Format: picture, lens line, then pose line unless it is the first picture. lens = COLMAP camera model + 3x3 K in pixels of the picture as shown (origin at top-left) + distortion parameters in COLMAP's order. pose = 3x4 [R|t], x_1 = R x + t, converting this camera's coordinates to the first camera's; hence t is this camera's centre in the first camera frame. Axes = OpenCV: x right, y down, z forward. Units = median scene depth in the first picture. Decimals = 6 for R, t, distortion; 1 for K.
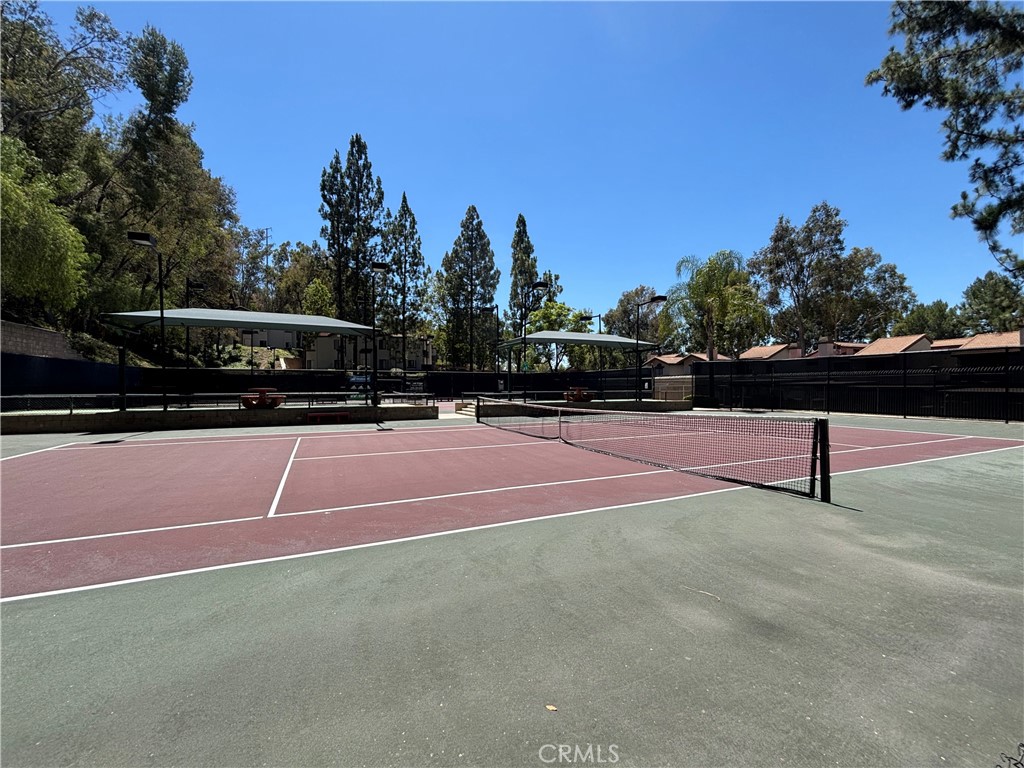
lens RADIAL K [[408.6, 0, 518.1], [0, 408.6, 387.3], [0, 0, 1]] dist [0.016490, 0.001086]
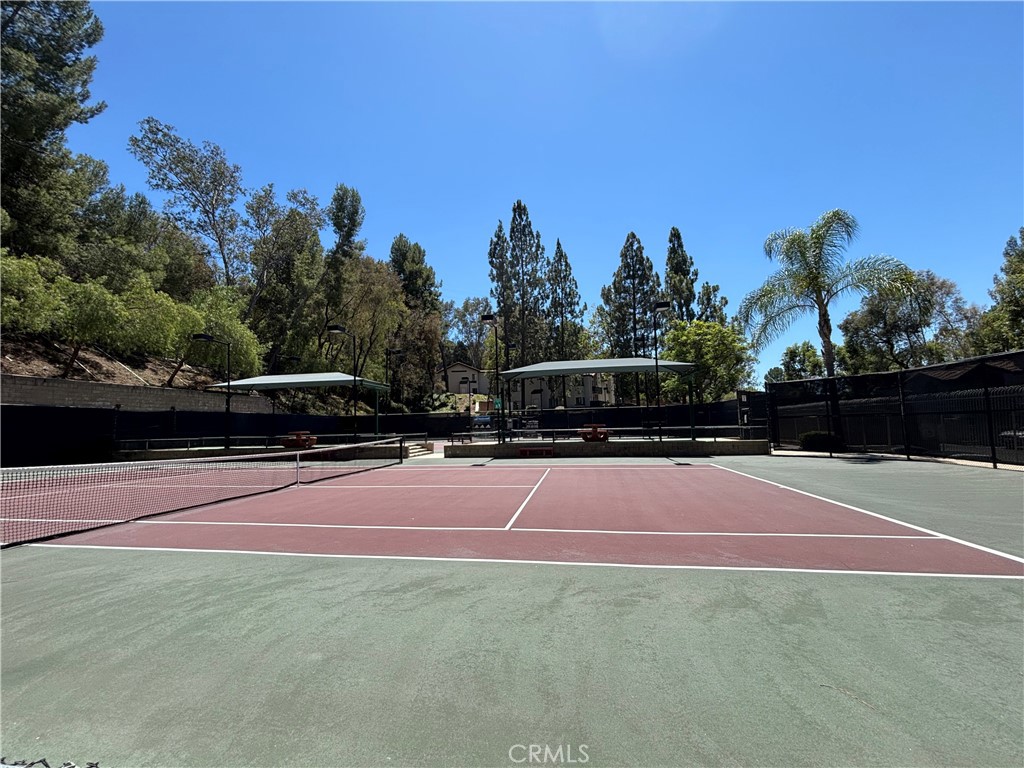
lens RADIAL K [[408.6, 0, 529.0], [0, 408.6, 404.6], [0, 0, 1]] dist [0.016490, 0.001086]
pose [[0.831277, -0.047751, -0.553803, 0.227613], [0.024039, 0.998460, -0.050007, -0.000458], [0.555338, 0.028257, 0.831144, 0.100468]]
